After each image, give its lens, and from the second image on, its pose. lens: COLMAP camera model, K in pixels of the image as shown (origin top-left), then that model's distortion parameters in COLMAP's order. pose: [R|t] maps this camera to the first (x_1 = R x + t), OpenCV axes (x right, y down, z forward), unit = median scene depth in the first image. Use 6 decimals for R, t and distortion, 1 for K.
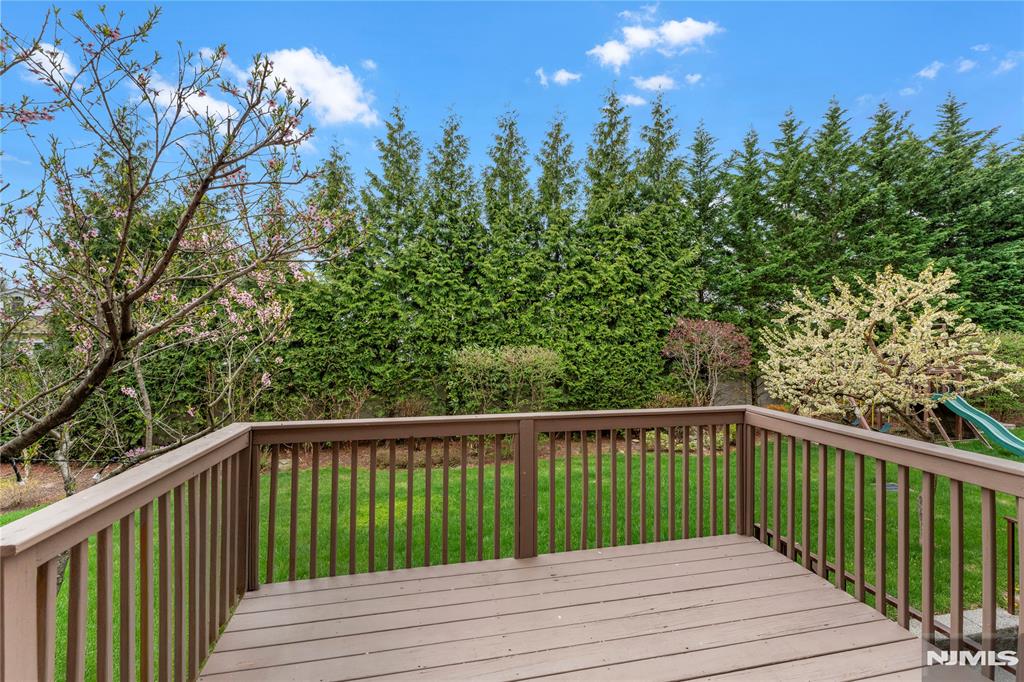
lens RADIAL K [[432.6, 0, 514.5], [0, 432.6, 329.8], [0, 0, 1]] dist [-0.001640, -0.000173]
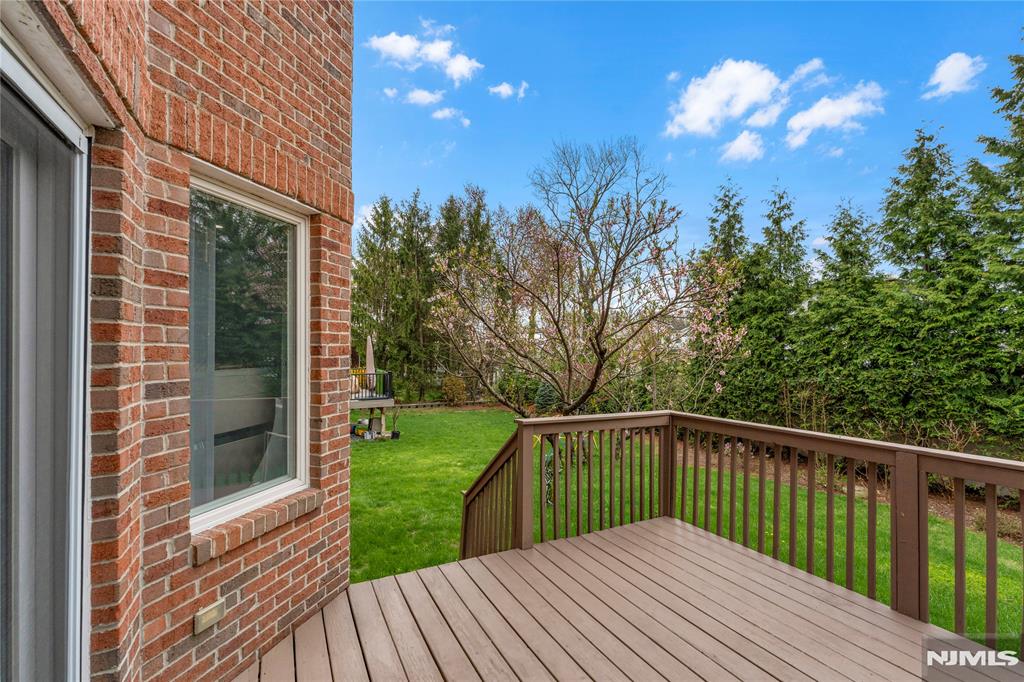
lens RADIAL K [[447.9, 0, 516.6], [0, 447.9, 353.4], [0, 0, 1]] dist [-0.002885, -0.000363]
pose [[0.283006, -0.002955, -0.959114, 0.190779], [0.009022, 0.999959, -0.000419, 0.002387], [0.959076, -0.008534, 0.283021, 0.007626]]
